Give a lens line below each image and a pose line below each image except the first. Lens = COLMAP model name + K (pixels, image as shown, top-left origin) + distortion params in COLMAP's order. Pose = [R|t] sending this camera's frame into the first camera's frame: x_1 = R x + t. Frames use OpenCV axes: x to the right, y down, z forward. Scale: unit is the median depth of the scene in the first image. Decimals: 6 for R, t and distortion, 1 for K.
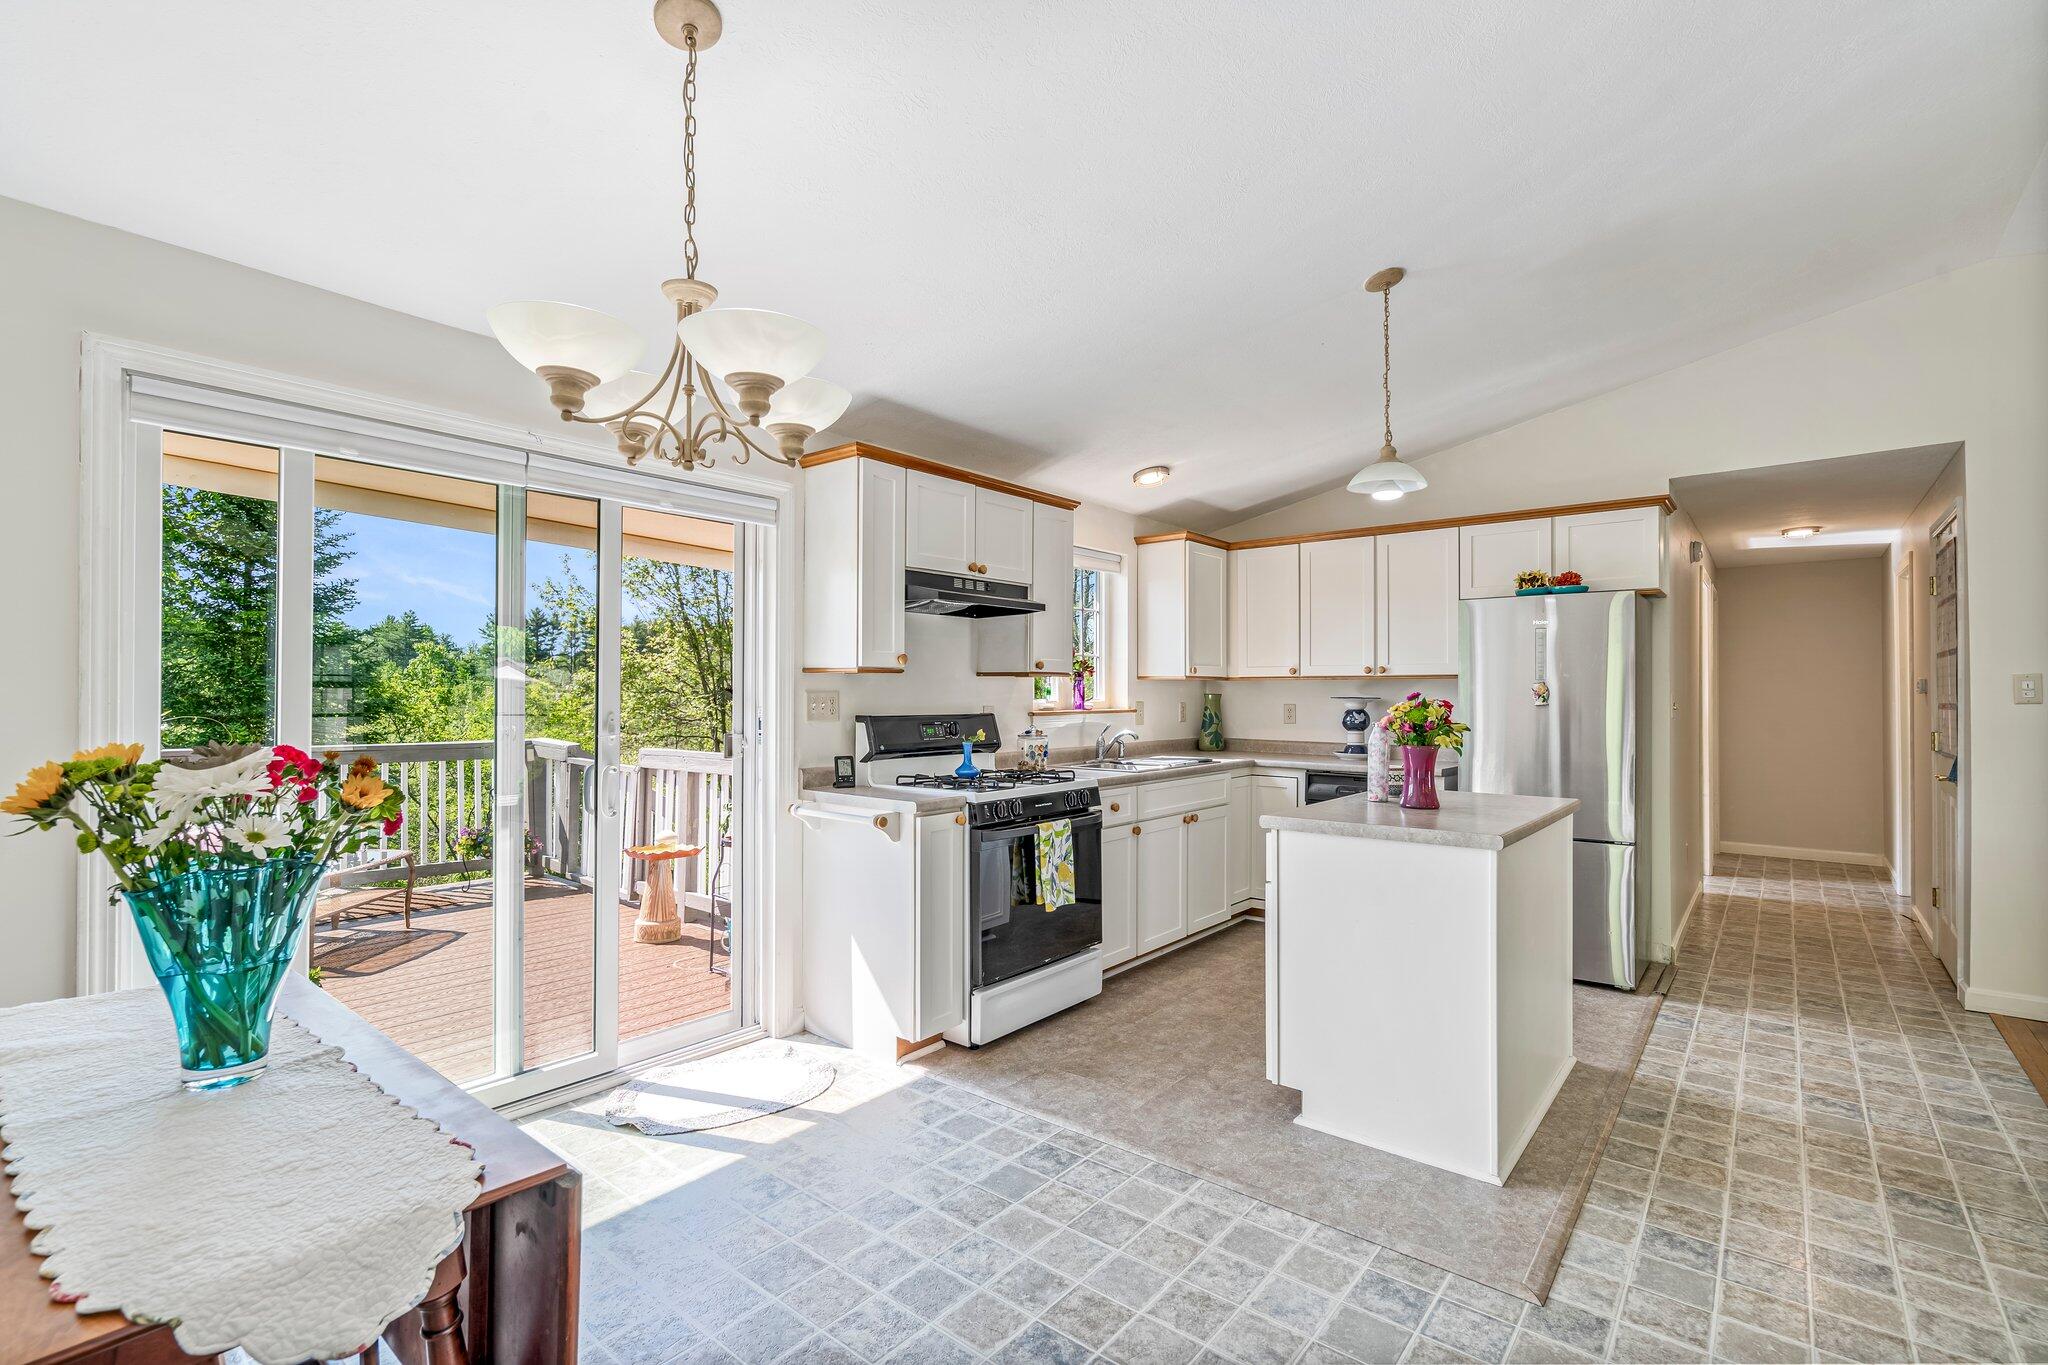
lens RADIAL K [[935.5, 0, 1007.7], [0, 935.5, 687.0], [0, 0, 1]] dist [0.001421, 0.000159]
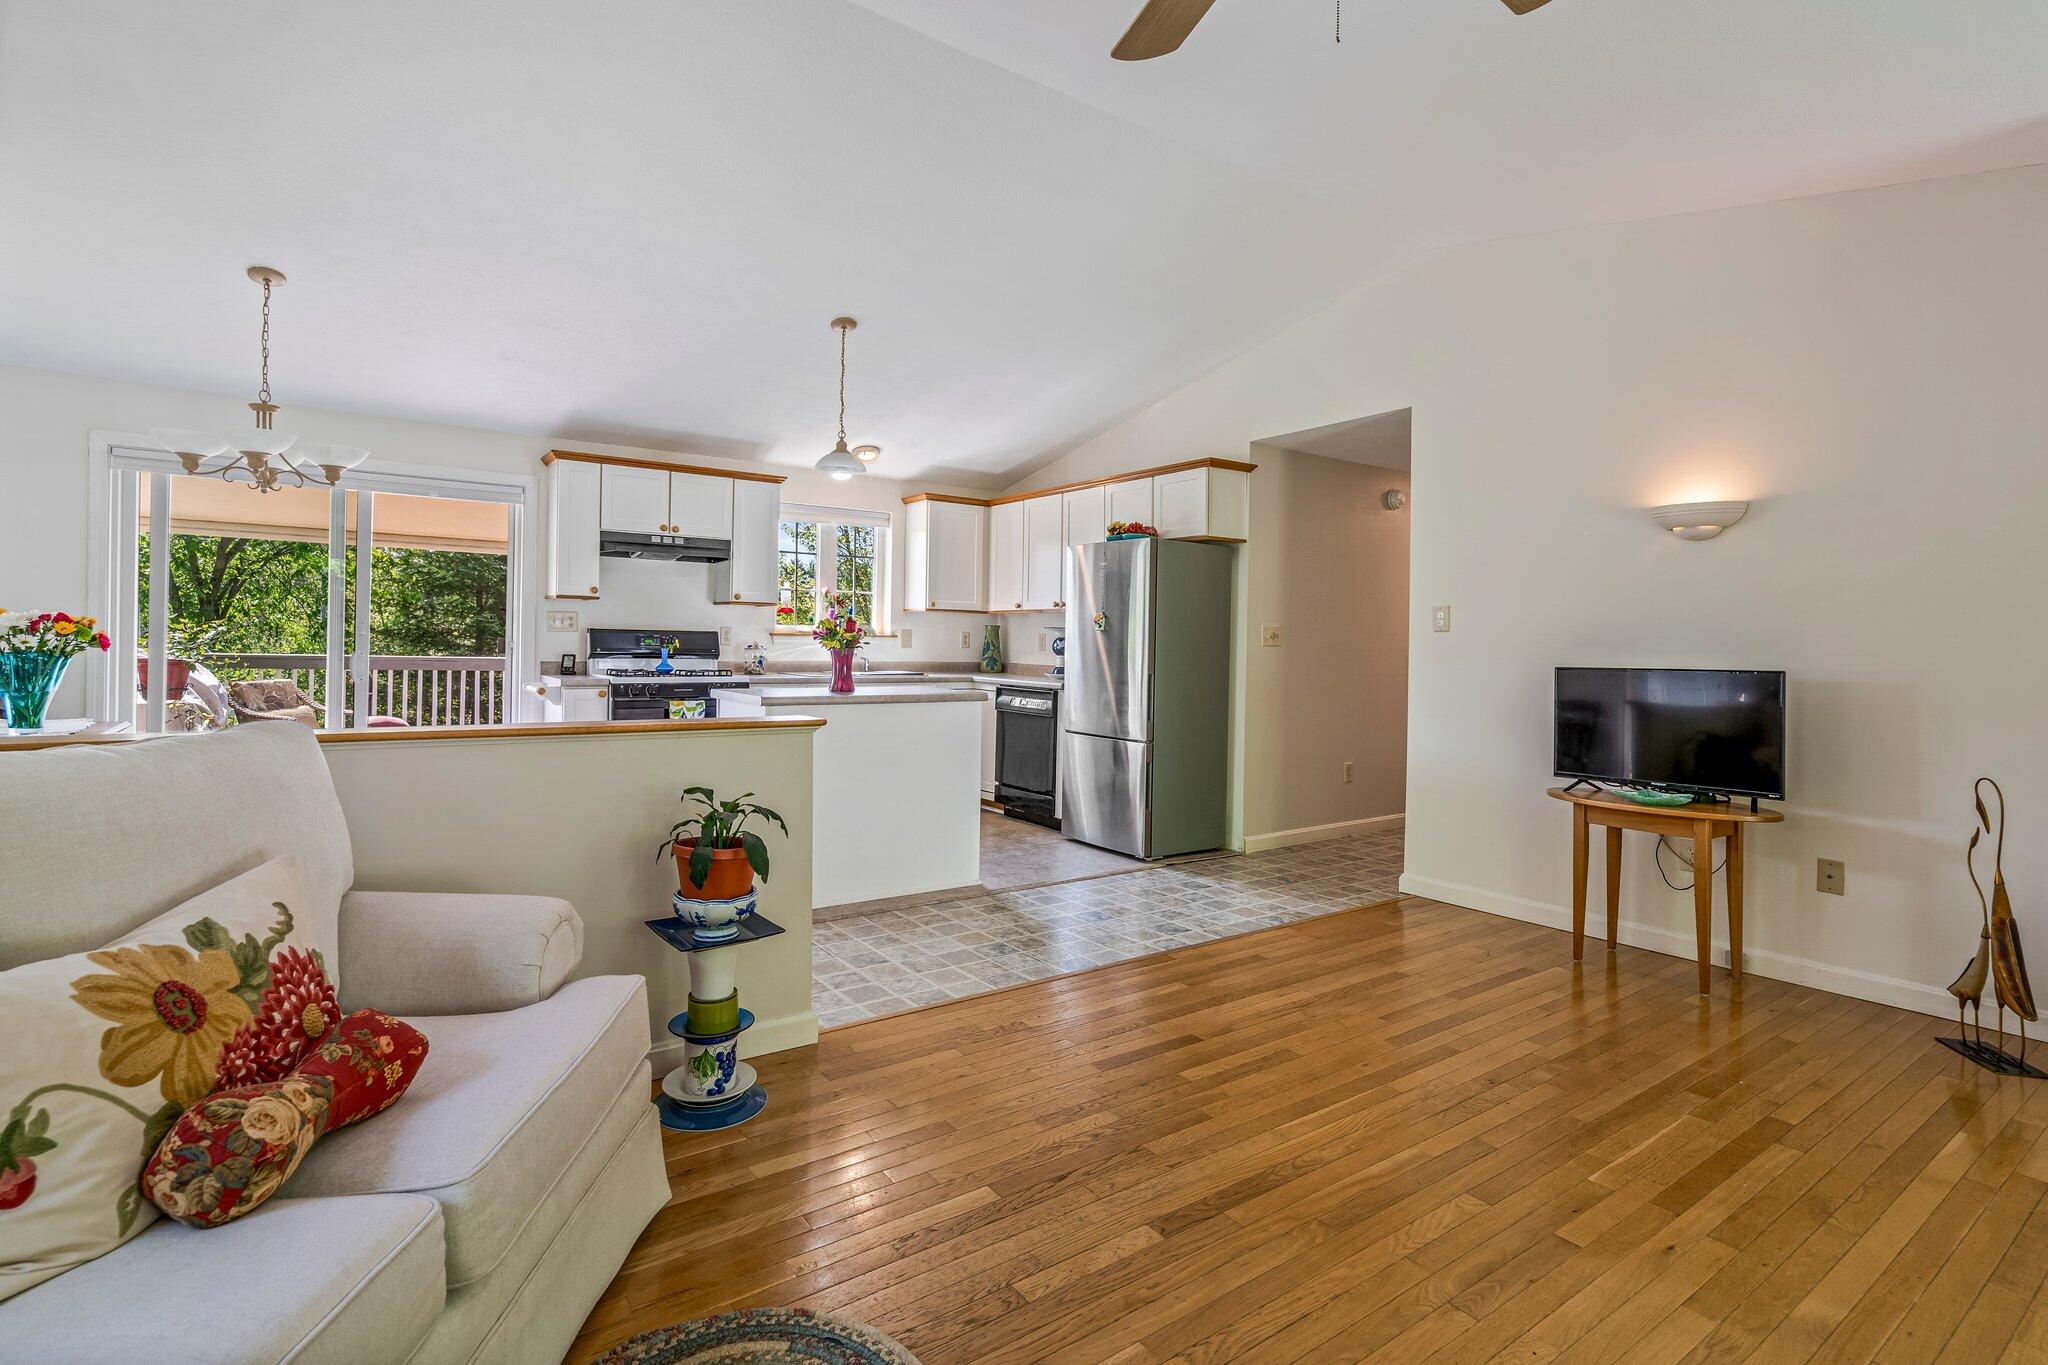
lens RADIAL K [[969.6, 0, 998.6], [0, 969.6, 631.1], [0, 0, 1]] dist [0.001508, 0.000490]
pose [[0.963664, 0.013469, -0.266776, 0.839522], [-0.015139, 0.999877, -0.004203, 0.029662], [0.266687, 0.008089, 0.963749, -0.301775]]
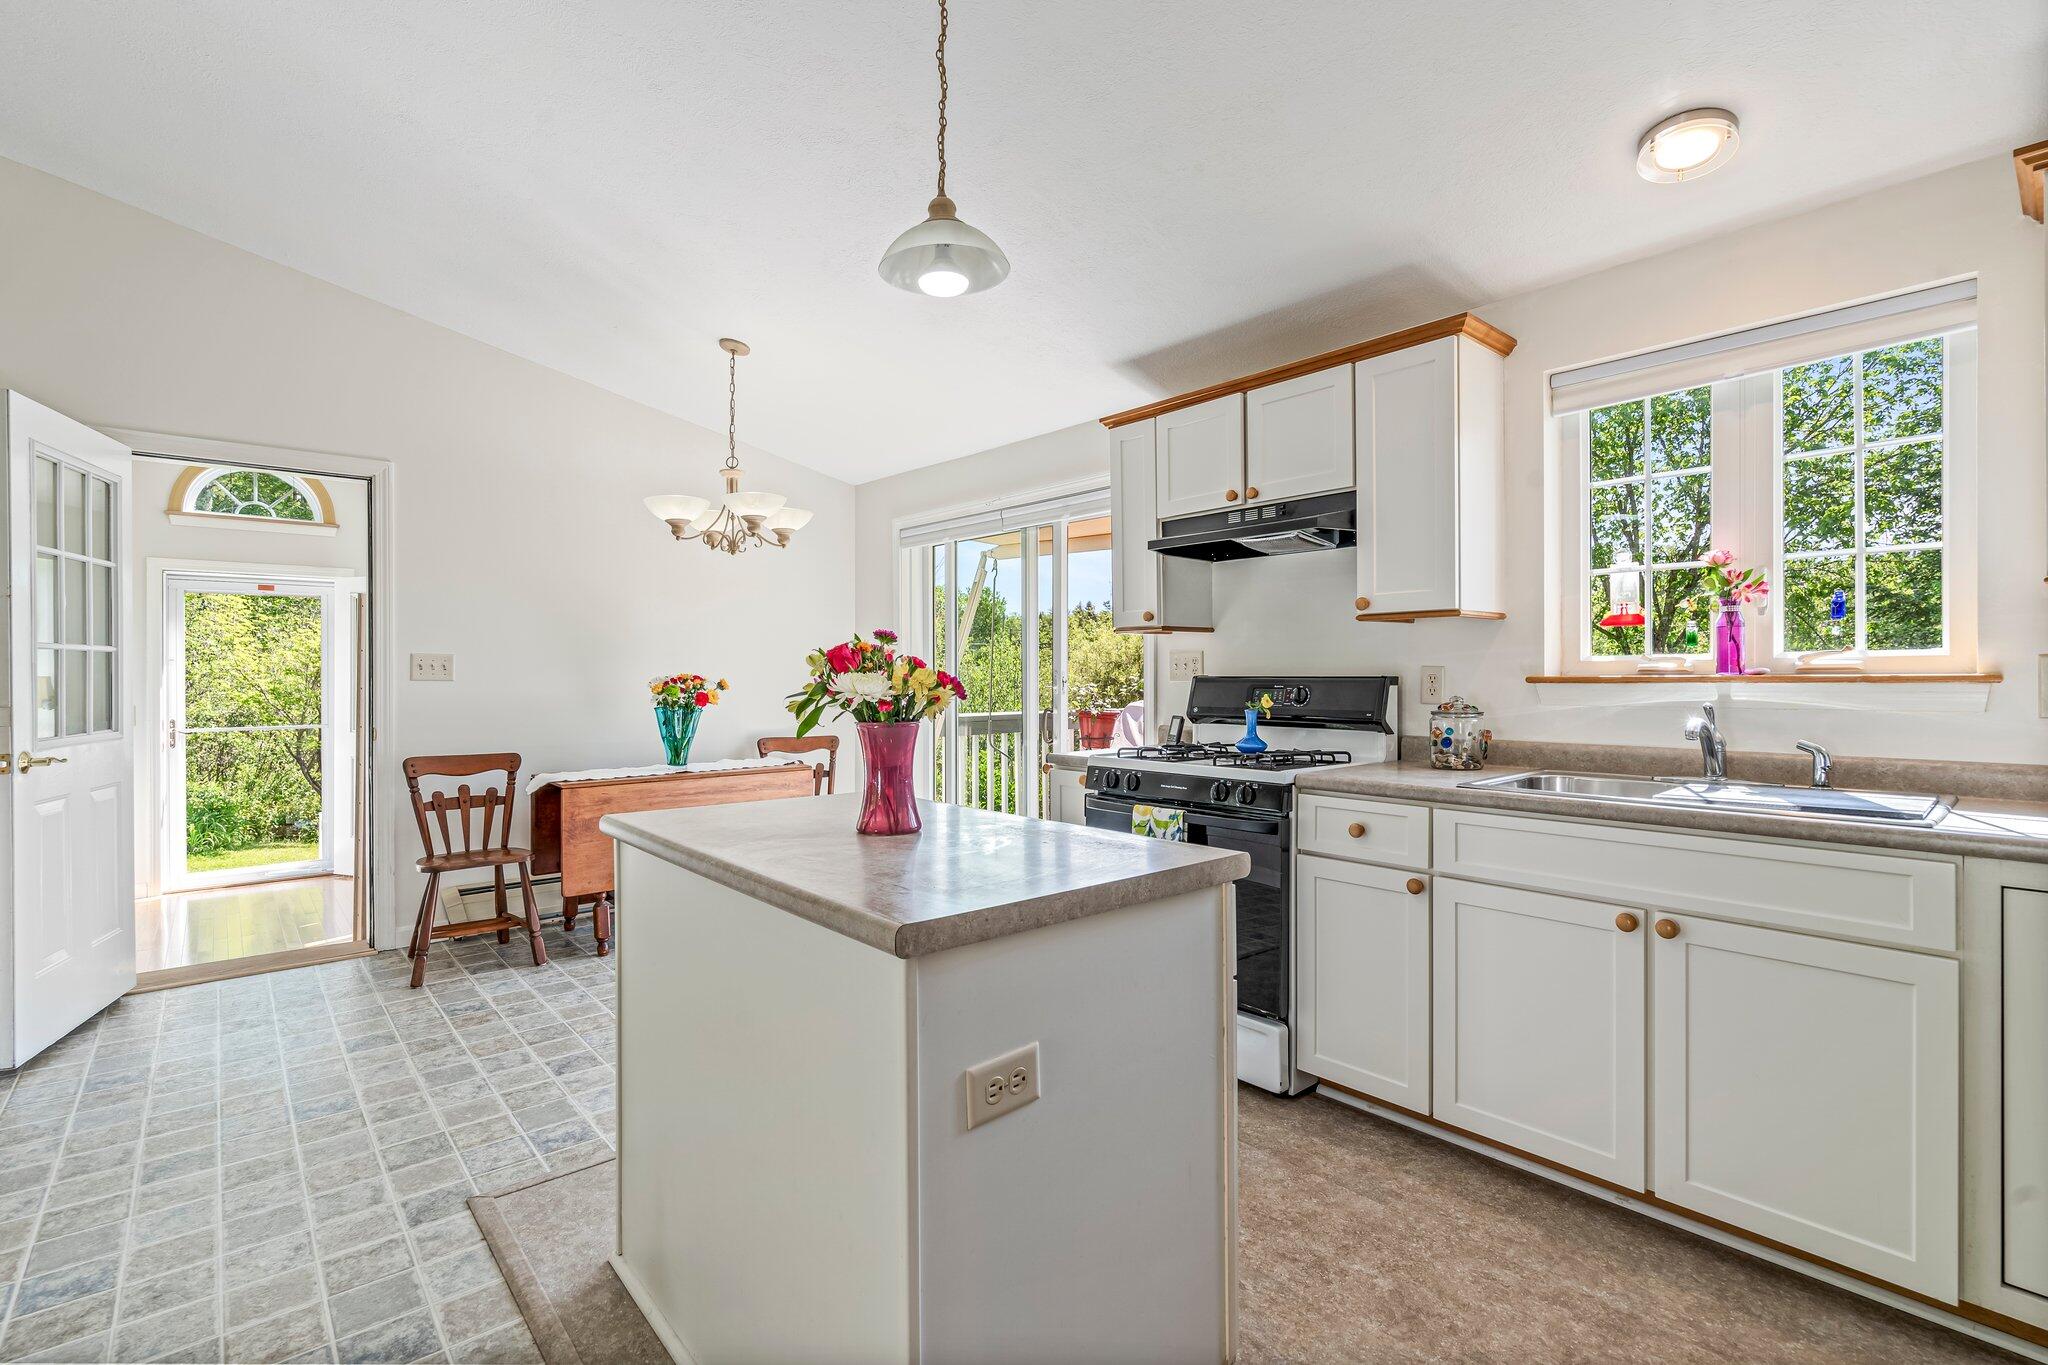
lens RADIAL K [[933.7, 0, 1013.4], [0, 933.7, 674.0], [0, 0, 1]] dist [0.002202, 0.000059]
pose [[-0.168603, 0.000189, -0.985684, 0.775351], [0.012118, 0.999925, -0.001881, 0.026561], [0.985609, -0.012262, -0.168593, 0.915933]]
